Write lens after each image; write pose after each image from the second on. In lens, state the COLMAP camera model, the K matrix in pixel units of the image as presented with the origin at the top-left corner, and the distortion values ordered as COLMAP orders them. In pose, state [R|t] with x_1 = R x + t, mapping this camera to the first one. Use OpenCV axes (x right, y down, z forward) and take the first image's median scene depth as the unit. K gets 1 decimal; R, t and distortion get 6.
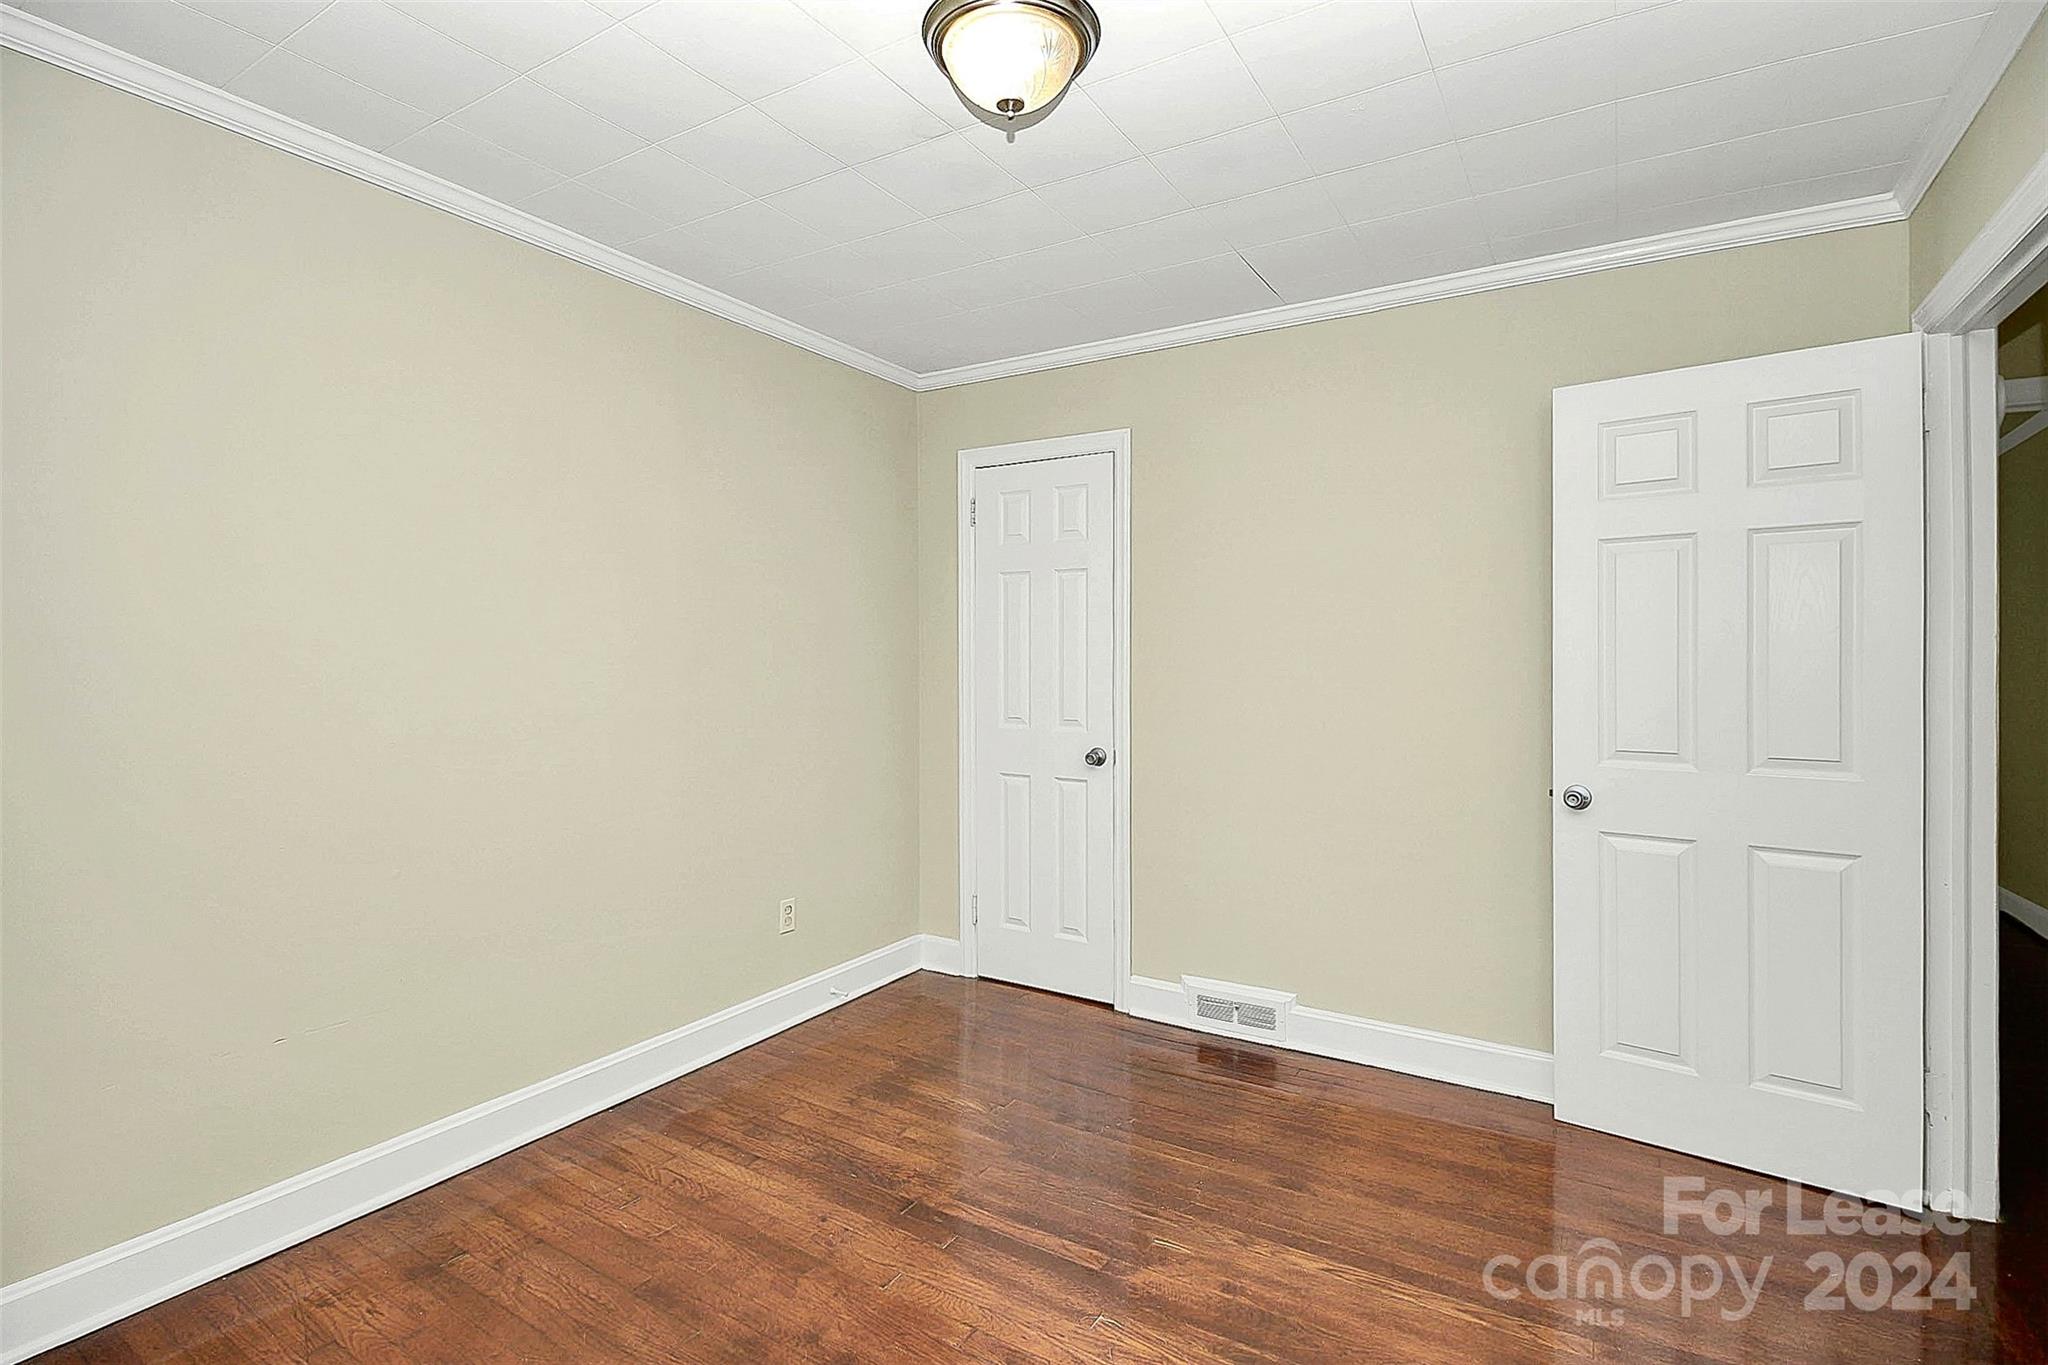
lens RADIAL K [[972.1, 0, 1021.4], [0, 972.1, 638.0], [0, 0, 1]] dist [0.019374, -0.019957]
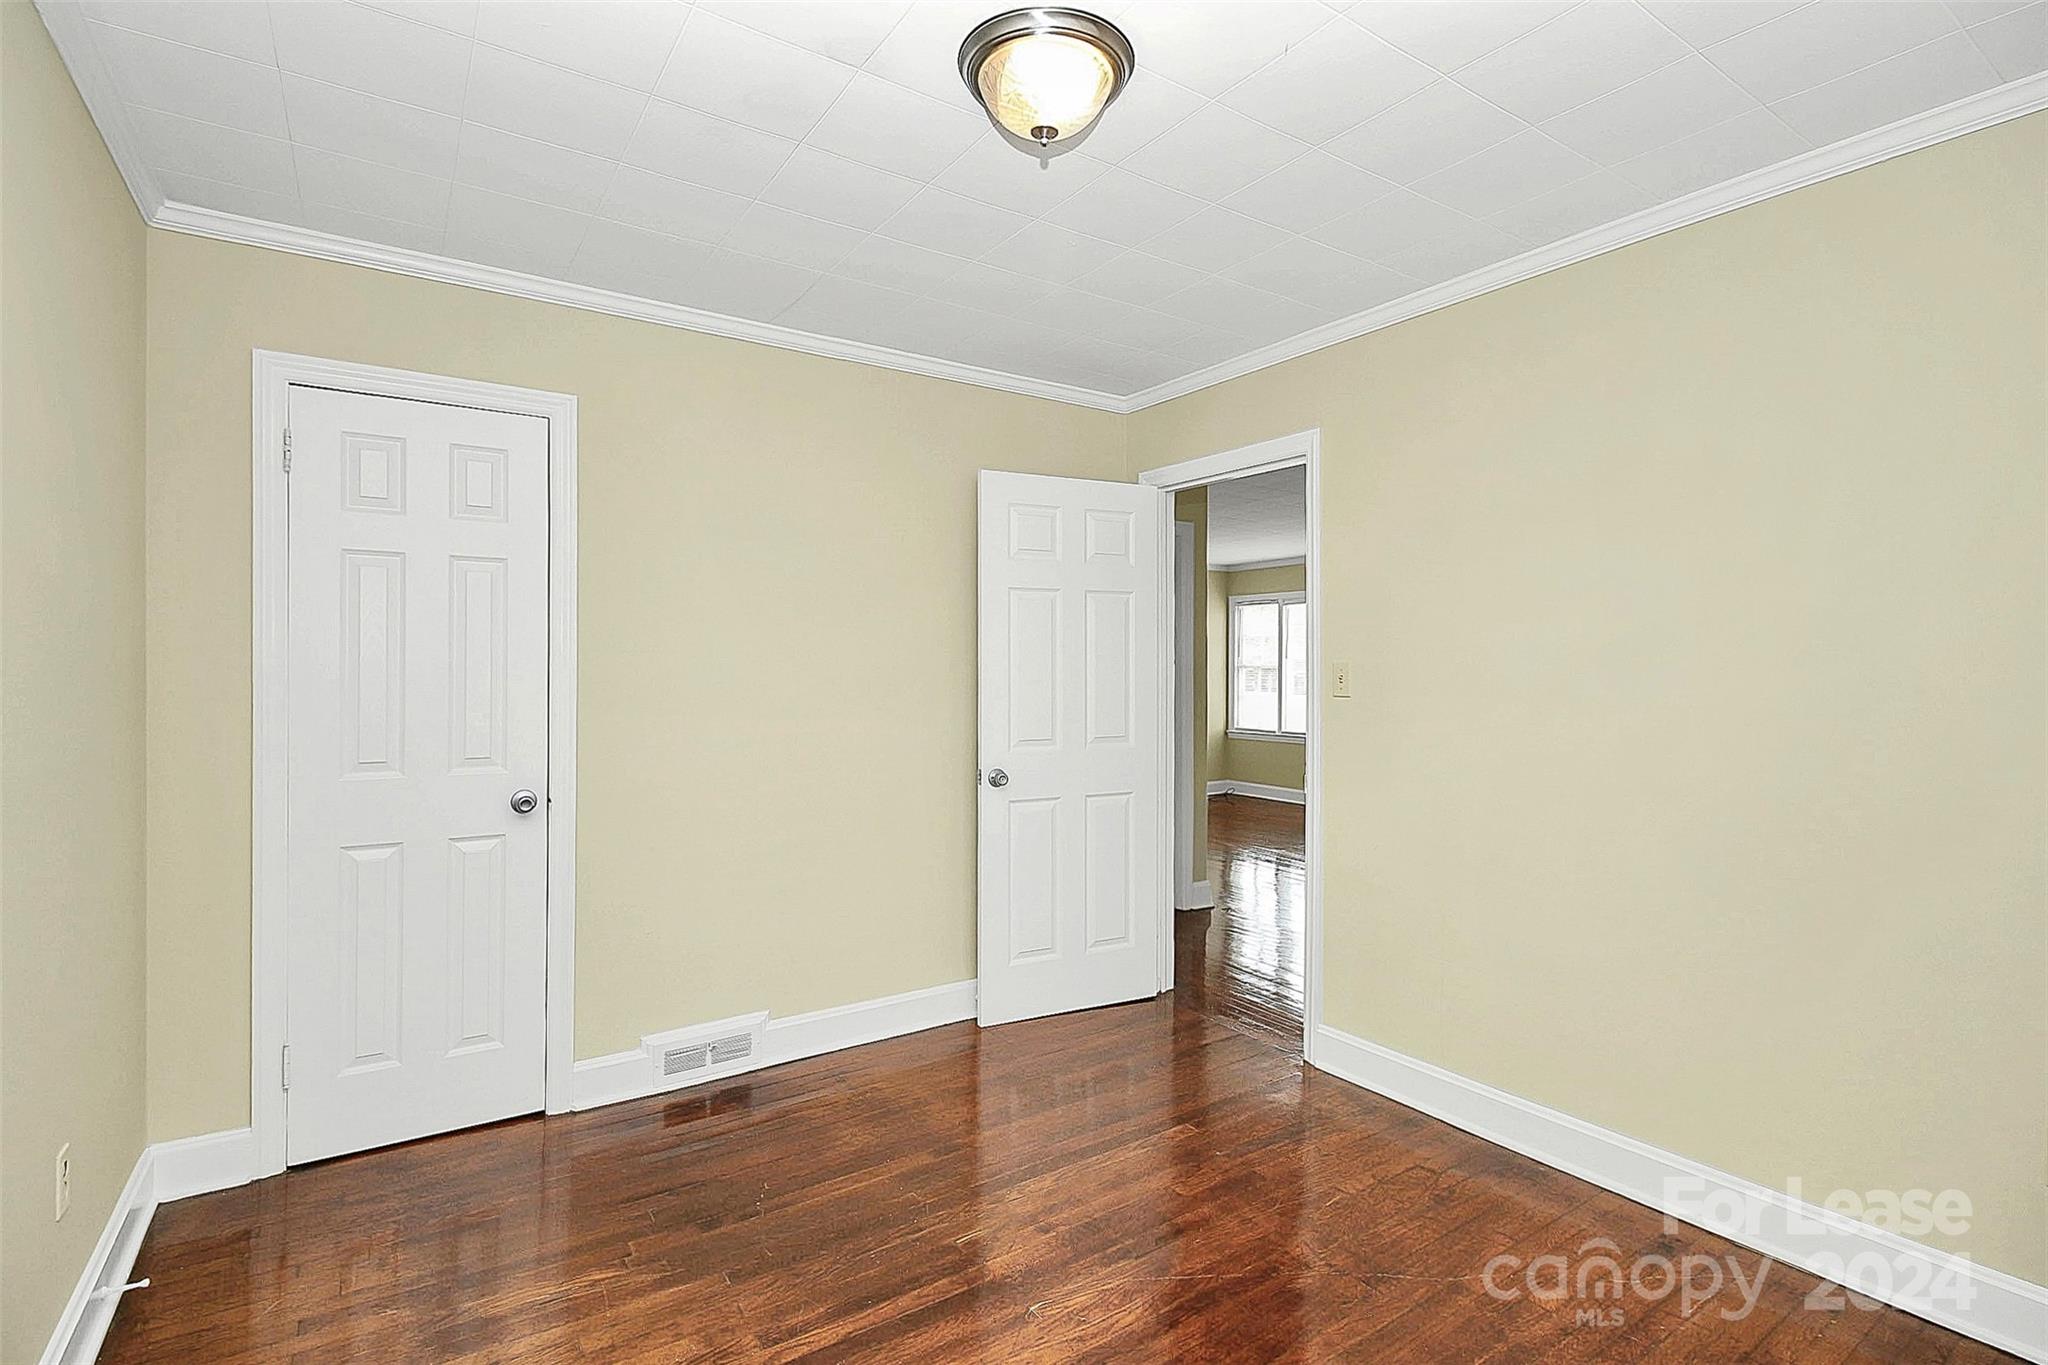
lens RADIAL K [[972.1, 0, 1021.4], [0, 972.1, 638.0], [0, 0, 1]] dist [0.019374, -0.019957]
pose [[0.412902, 0.033245, 0.910168, -0.565011], [-0.015150, 0.999446, -0.029633, 0.009784], [-0.910649, -0.001554, 0.413177, 0.370458]]
